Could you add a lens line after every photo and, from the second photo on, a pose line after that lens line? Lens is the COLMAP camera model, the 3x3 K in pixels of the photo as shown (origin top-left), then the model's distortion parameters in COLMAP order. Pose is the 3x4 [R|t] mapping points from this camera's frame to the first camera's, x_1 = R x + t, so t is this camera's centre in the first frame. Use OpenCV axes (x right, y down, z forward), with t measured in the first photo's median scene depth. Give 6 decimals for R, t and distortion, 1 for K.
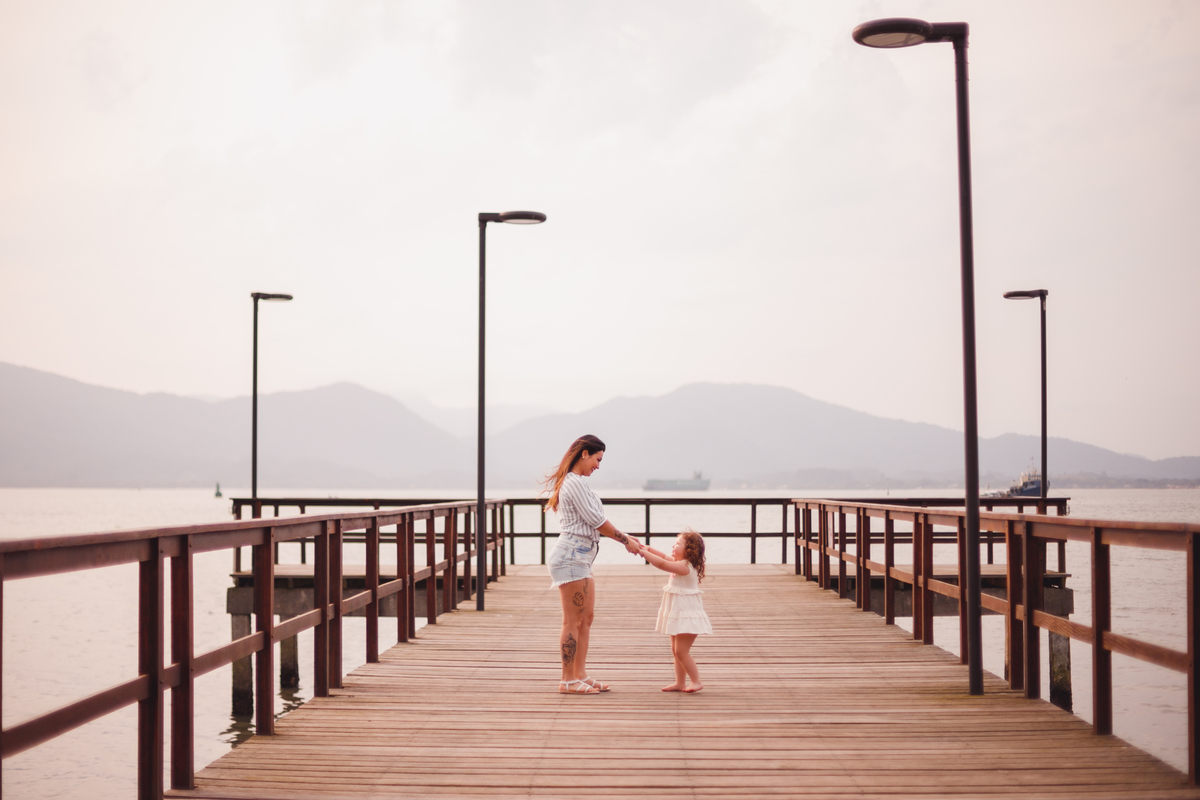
lens RADIAL K [[1828.0, 0, 593.4], [0, 1828.0, 387.9], [0, 0, 1]] dist [-0.089054, 0.000000]
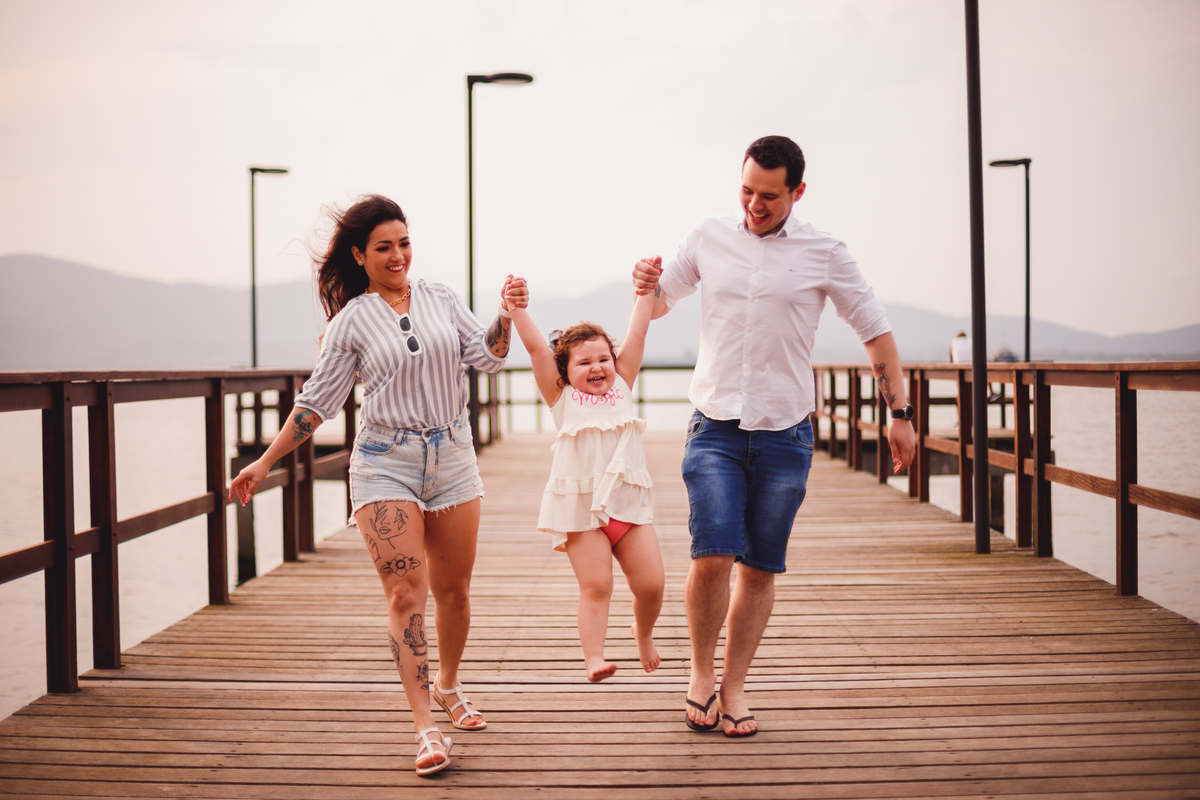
lens RADIAL K [[1697.2, 0, 606.6], [0, 1697.2, 401.8], [0, 0, 1]] dist [-0.100780, 0.000000]
pose [[0.999926, -0.009350, 0.007725, 0.009326], [0.008735, 0.997058, 0.076150, 0.024126], [-0.008414, -0.076076, 0.997066, 0.146639]]
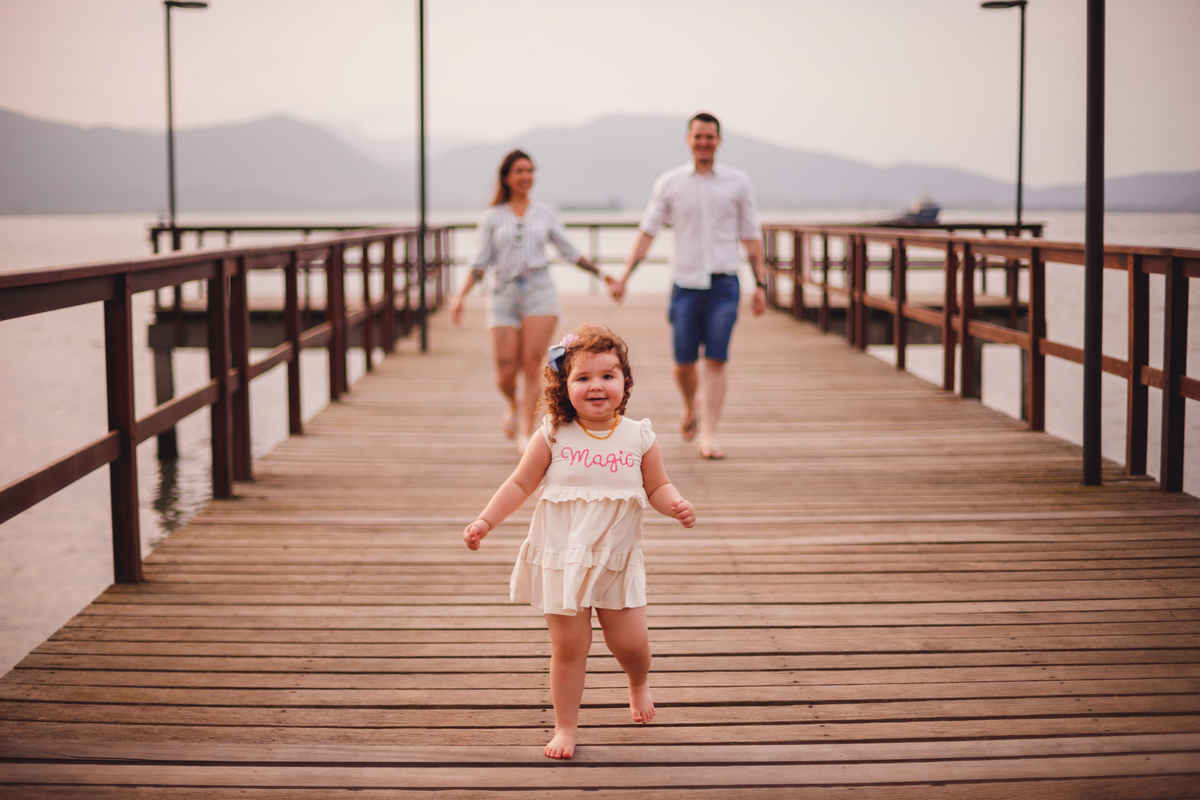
lens RADIAL K [[1697.2, 0, 597.1], [0, 1697.2, 394.9], [0, 0, 1]] dist [-0.100780, 0.000000]
pose [[0.998851, -0.007693, 0.047309, -0.033873], [-0.000057, 0.986844, 0.161674, 0.020401], [-0.047930, -0.161491, 0.985710, 0.365420]]
